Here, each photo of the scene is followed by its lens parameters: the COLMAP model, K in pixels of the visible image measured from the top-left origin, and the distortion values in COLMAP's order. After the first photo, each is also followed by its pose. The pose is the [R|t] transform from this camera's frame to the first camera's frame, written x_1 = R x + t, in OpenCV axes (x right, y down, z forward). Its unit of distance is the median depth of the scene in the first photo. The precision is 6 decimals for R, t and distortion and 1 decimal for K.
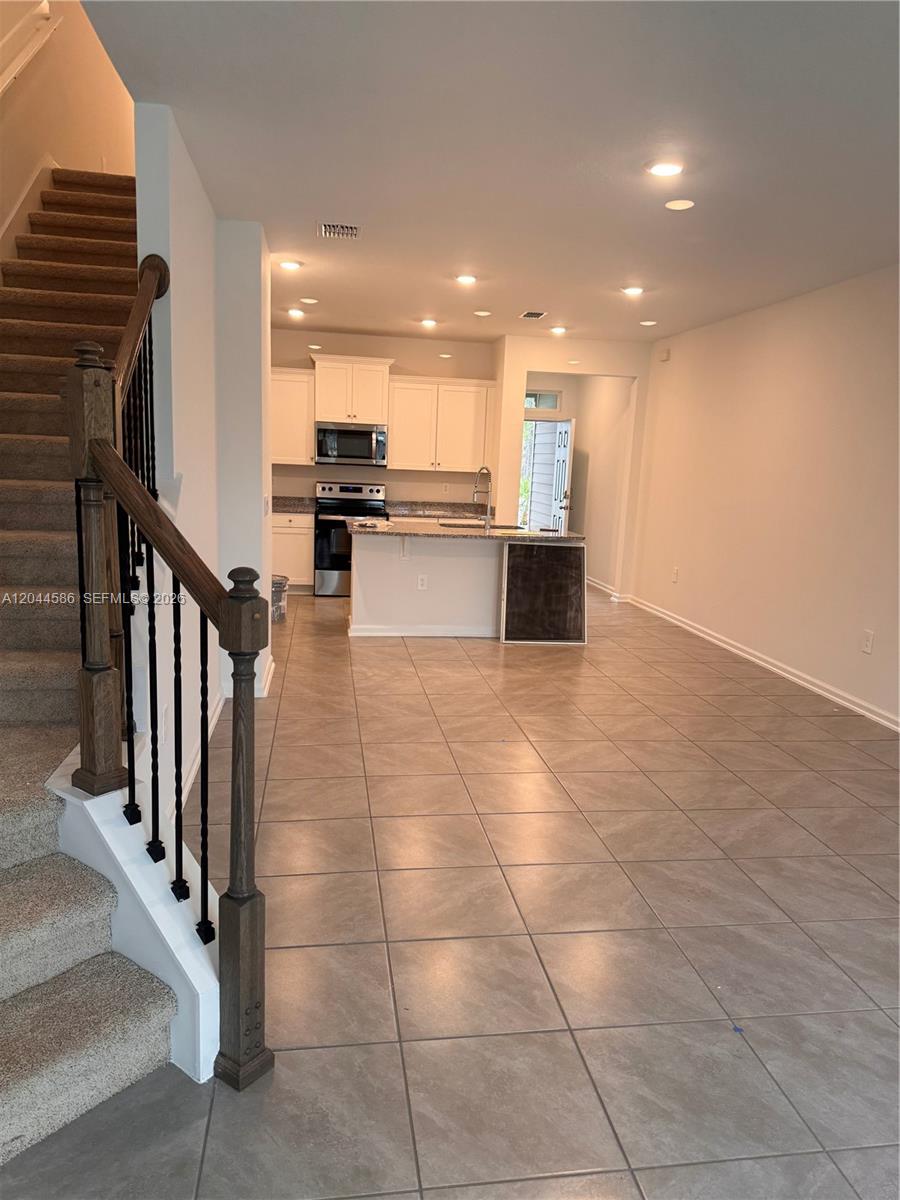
lens RADIAL K [[840.2, 0, 457.2], [0, 840.2, 602.3], [0, 0, 1]] dist [0.041831, -0.043835]
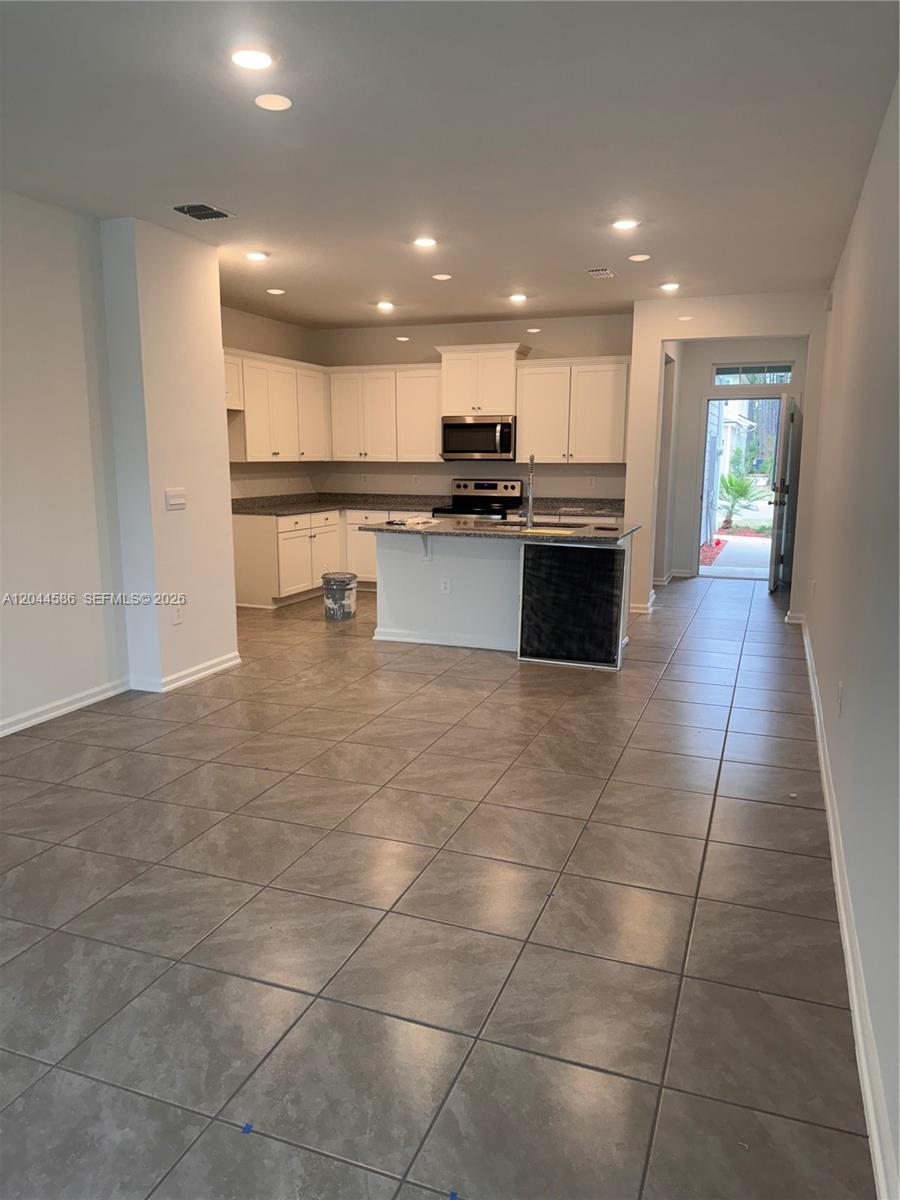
lens RADIAL K [[840.2, 0, 457.2], [0, 840.2, 602.3], [0, 0, 1]] dist [0.041831, -0.043835]
pose [[0.874234, 0.045277, -0.483389, 0.409670], [-0.046256, 0.998881, 0.009903, -0.015484], [0.483296, 0.013702, 0.875350, 0.211148]]
